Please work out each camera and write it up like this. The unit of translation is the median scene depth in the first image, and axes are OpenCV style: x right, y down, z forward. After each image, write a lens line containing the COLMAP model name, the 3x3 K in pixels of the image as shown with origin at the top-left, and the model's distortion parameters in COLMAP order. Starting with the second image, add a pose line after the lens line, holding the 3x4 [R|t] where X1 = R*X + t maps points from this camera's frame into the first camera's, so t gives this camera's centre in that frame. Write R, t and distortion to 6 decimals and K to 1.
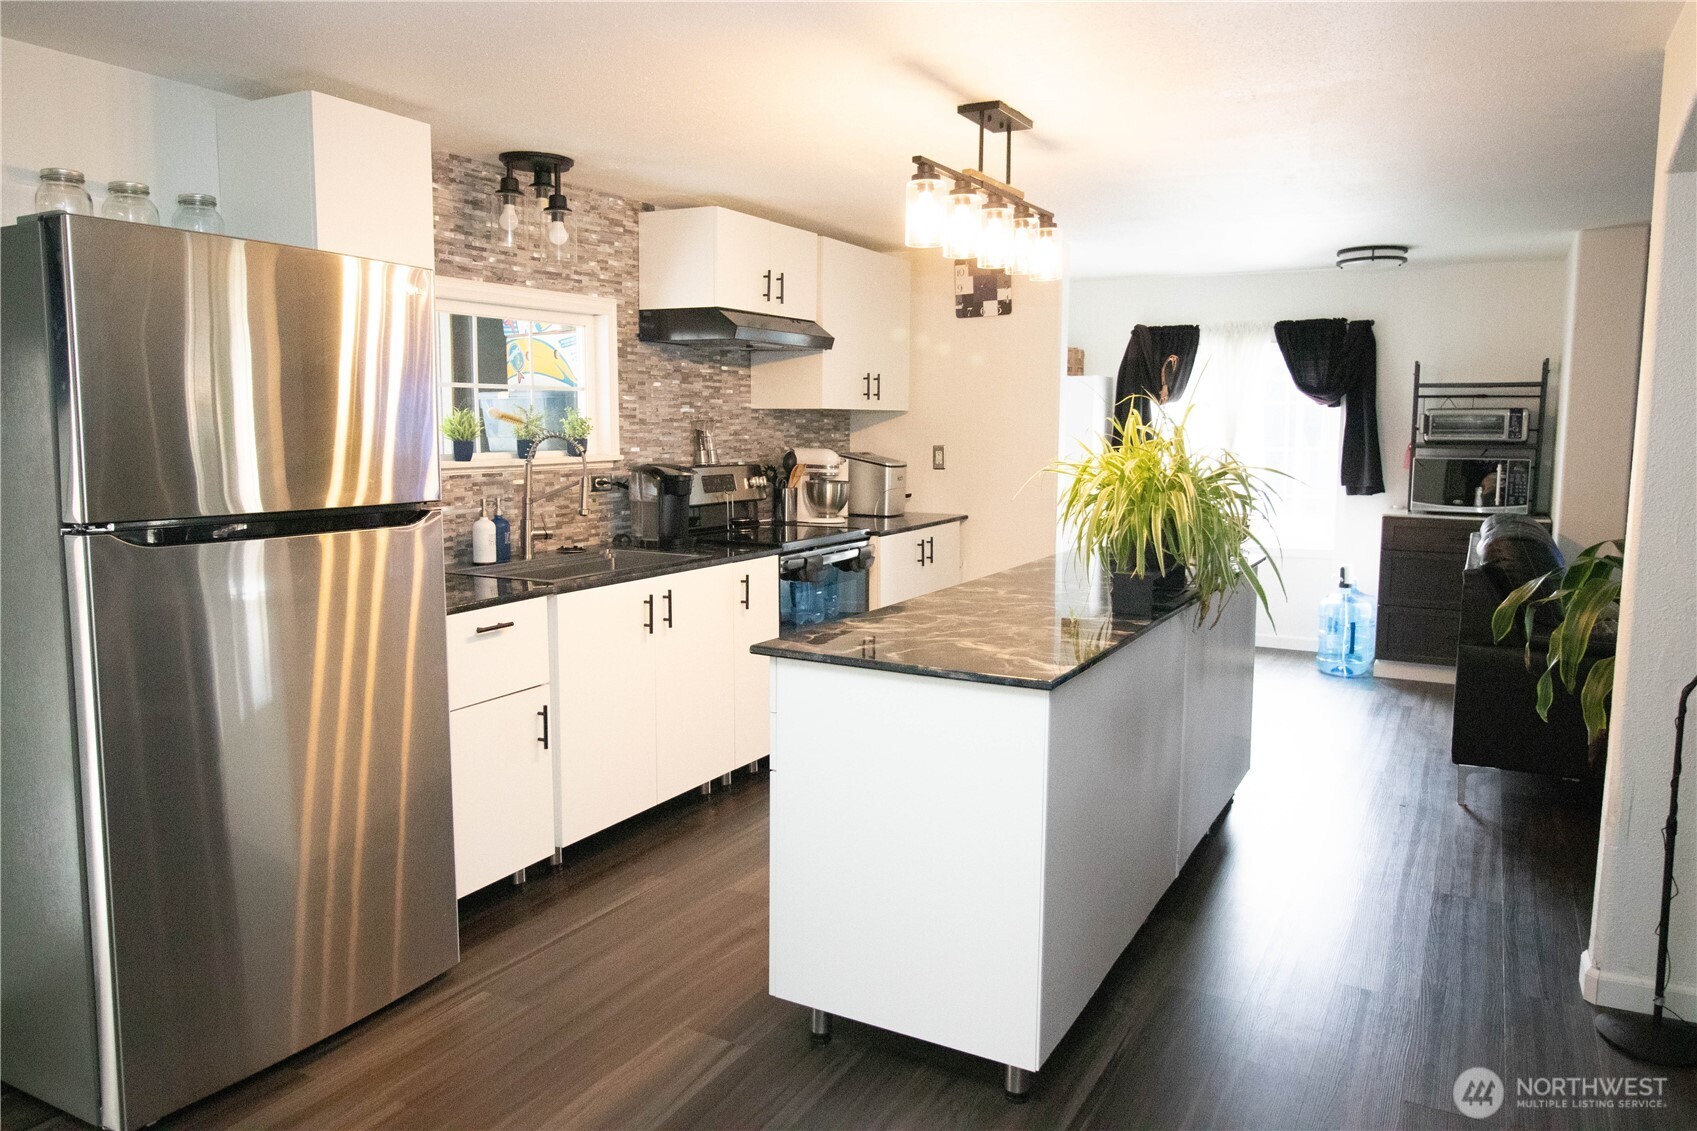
lens RADIAL K [[1178.1, 0, 848.7], [0, 1178.1, 566.7], [0, 0, 1]] dist [0.011700, -0.009443]
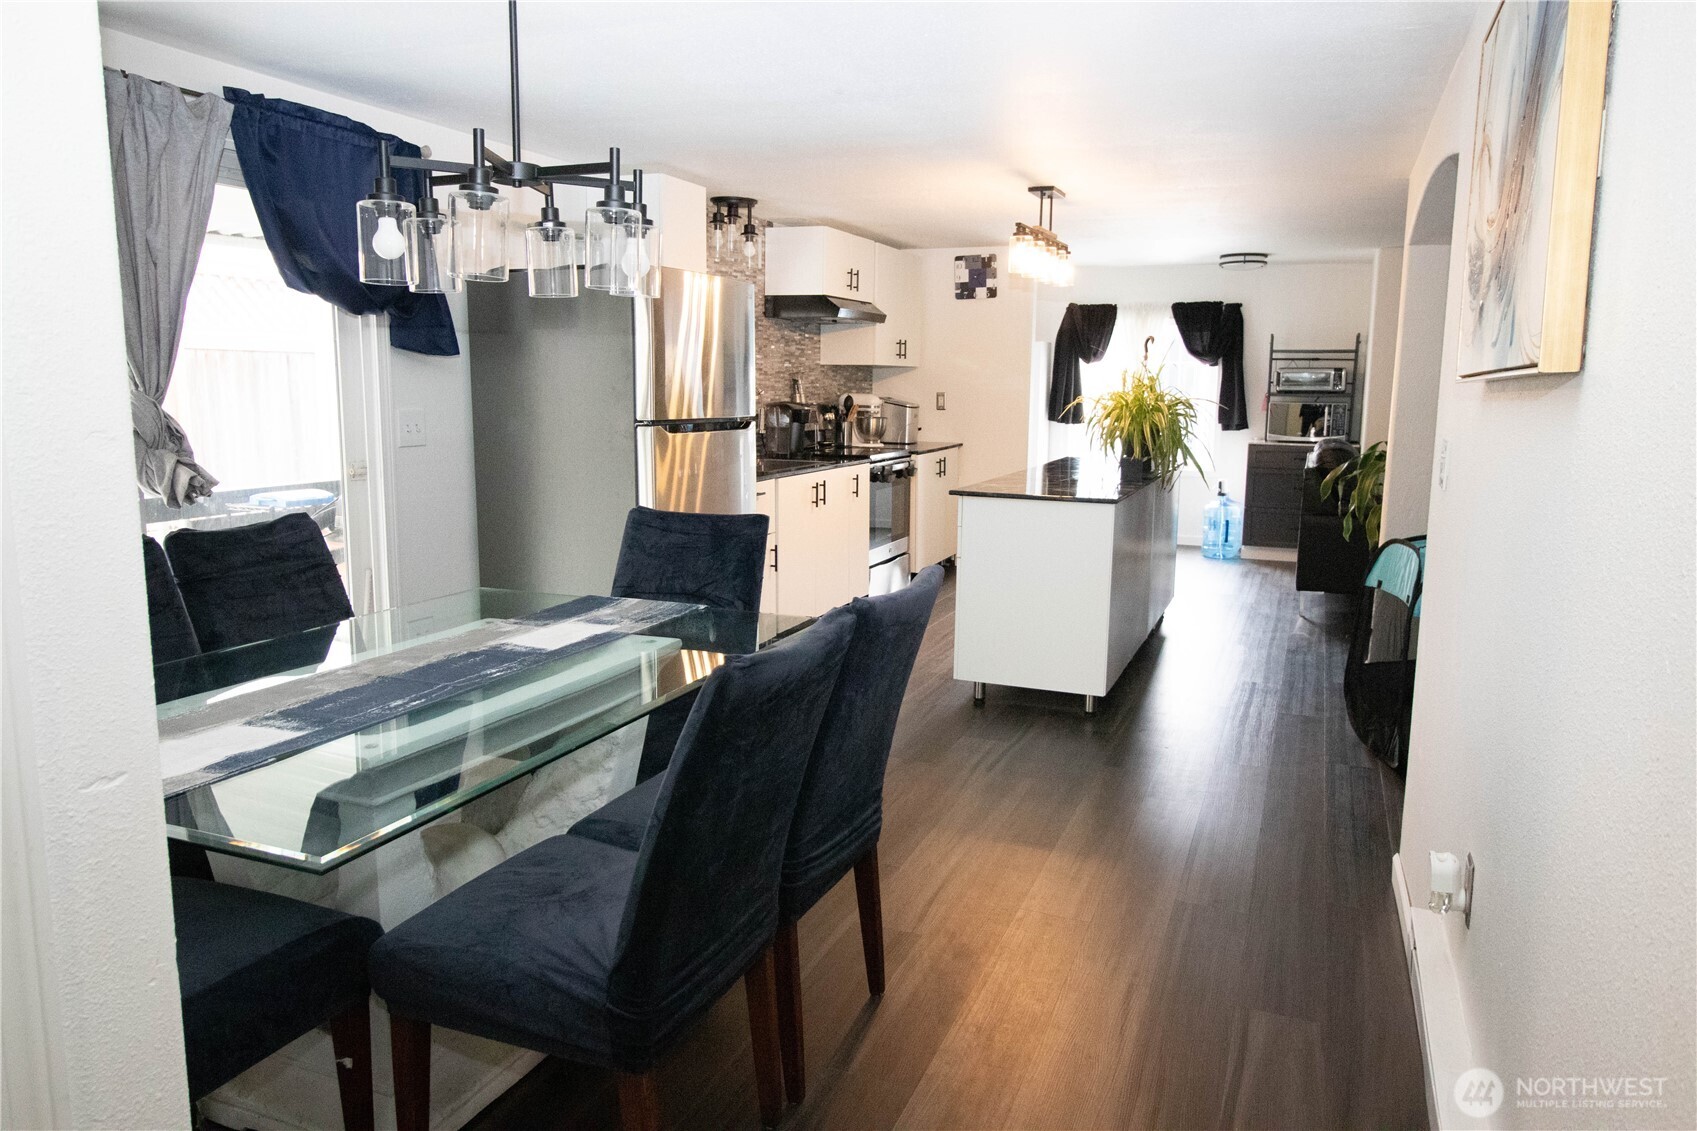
lens RADIAL K [[1171.0, 0, 842.1], [0, 1171.0, 574.7], [0, 0, 1]] dist [0.004675, 0.002138]
pose [[0.993814, -0.013043, 0.110293, -0.225941], [0.008320, 0.999033, 0.043174, 0.058564], [-0.110750, -0.041989, 0.992961, -0.416752]]
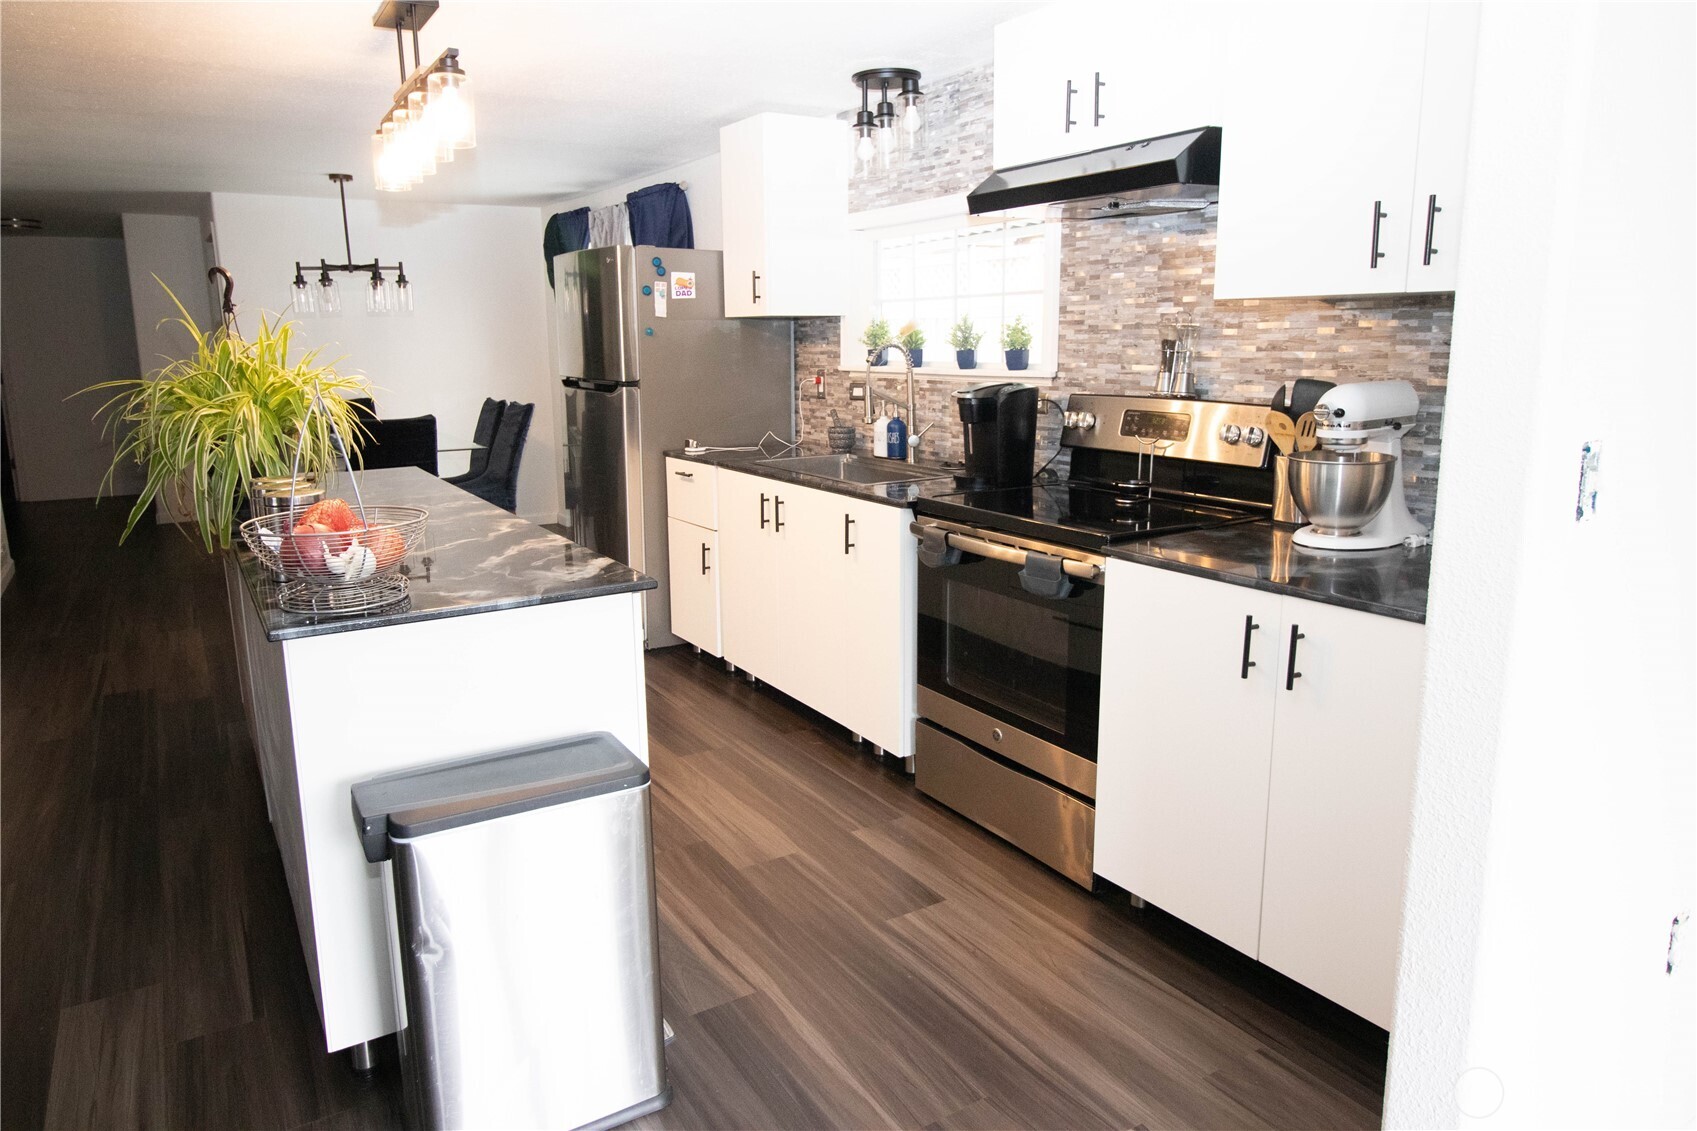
lens RADIAL K [[1112.6, 0, 847.2], [0, 1112.6, 552.7], [0, 0, 1]] dist [0.004312, 0.001330]
pose [[-0.497468, 0.167490, -0.851159, 0.492597], [-0.098555, 0.963919, 0.247280, -0.135181], [0.861866, 0.206900, -0.463012, 1.135203]]
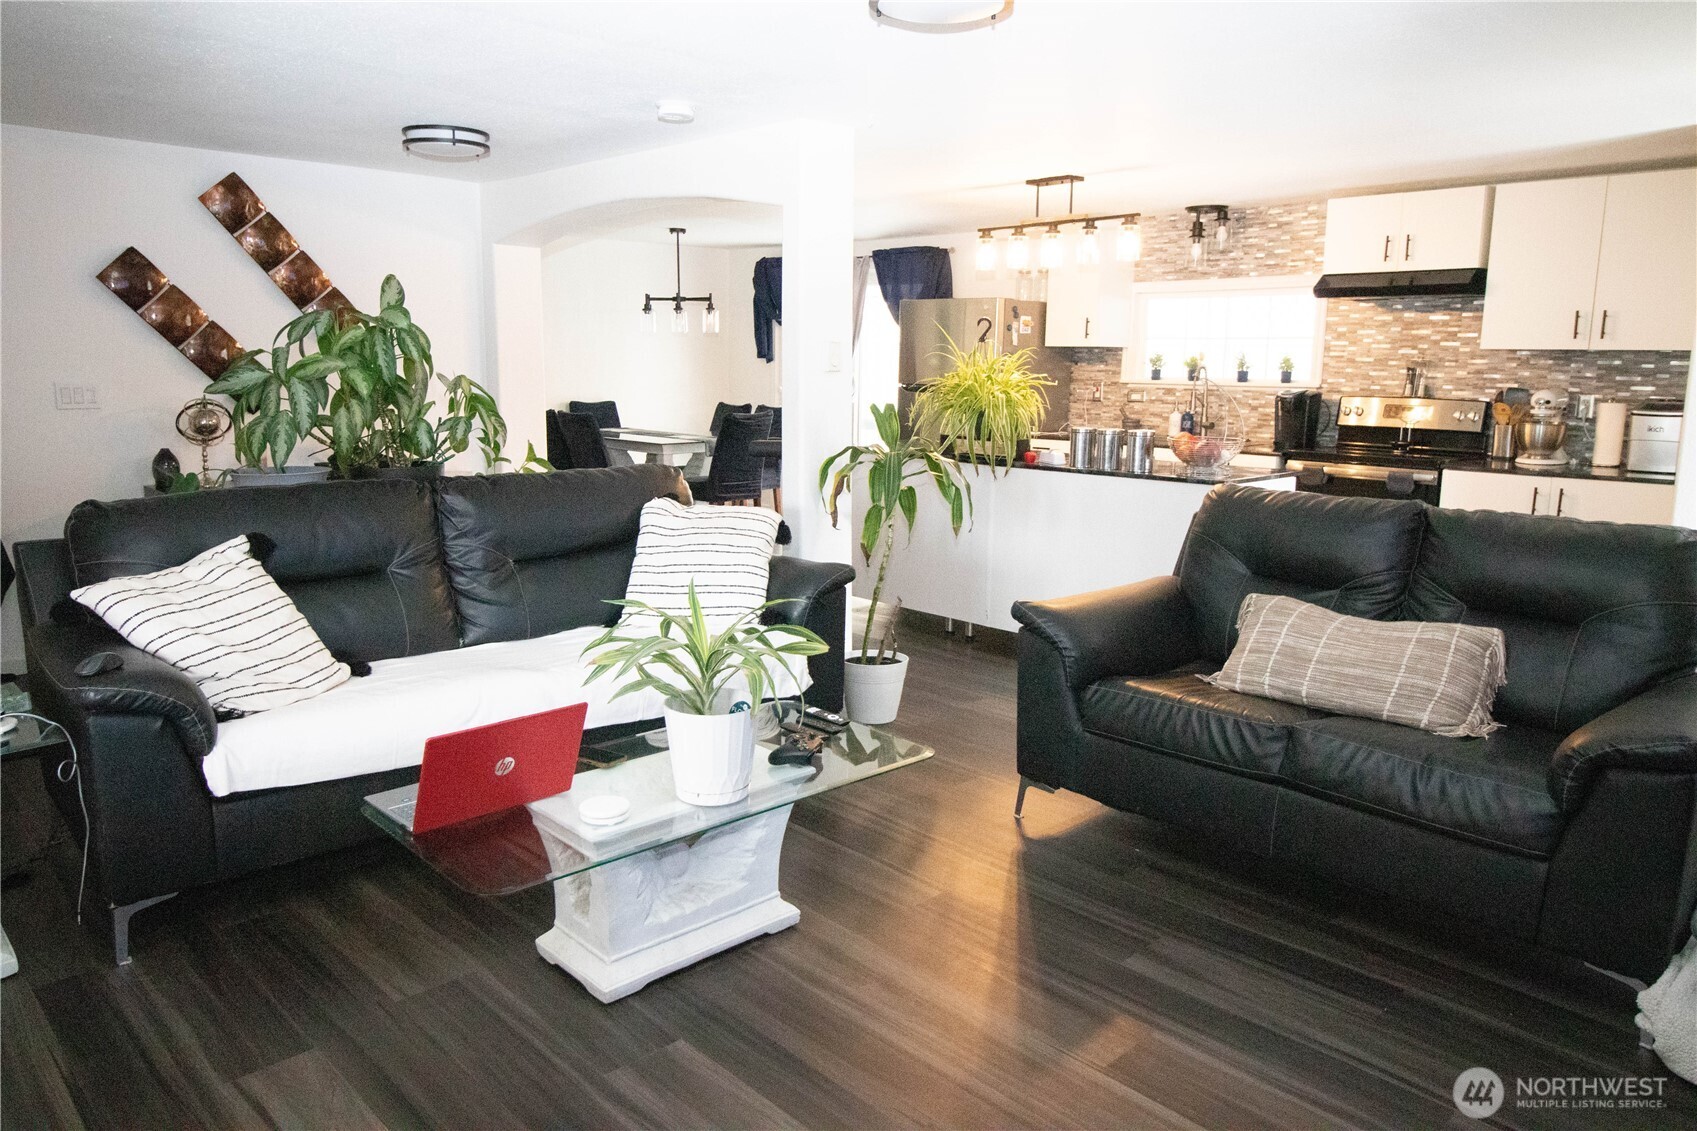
lens RADIAL K [[1178.1, 0, 842.0], [0, 1178.1, 566.7], [0, 0, 1]] dist [0.011700, -0.009443]
pose [[-0.303747, 0.160156, -0.939195, 1.222640], [-0.130749, 0.969437, 0.207599, -0.091480], [0.943739, 0.185856, -0.273523, 0.801670]]
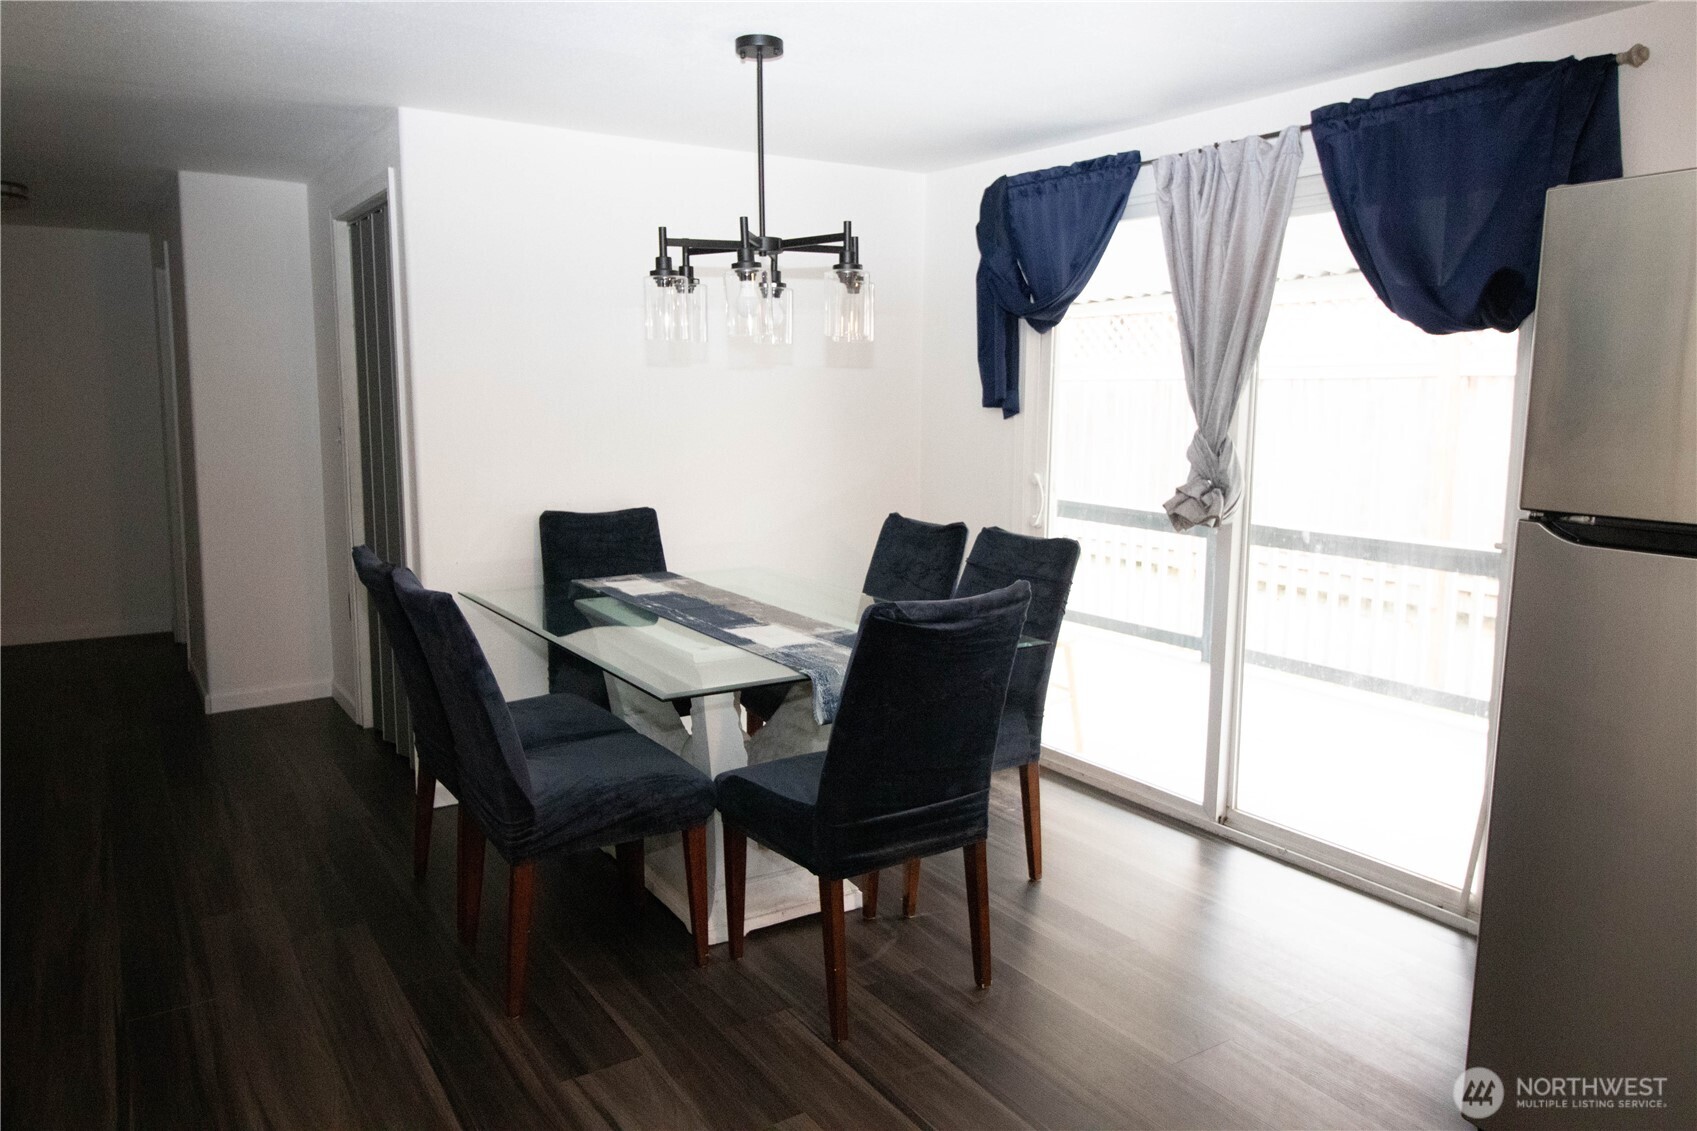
lens RADIAL K [[1178.1, 0, 850.7], [0, 1178.1, 552.2], [0, 0, 1]] dist [0.011700, -0.009443]
pose [[-0.475887, 0.109040, -0.872721, 0.195291], [-0.116046, 0.975825, 0.185200, -0.048409], [0.871817, 0.189410, -0.451729, 0.398429]]
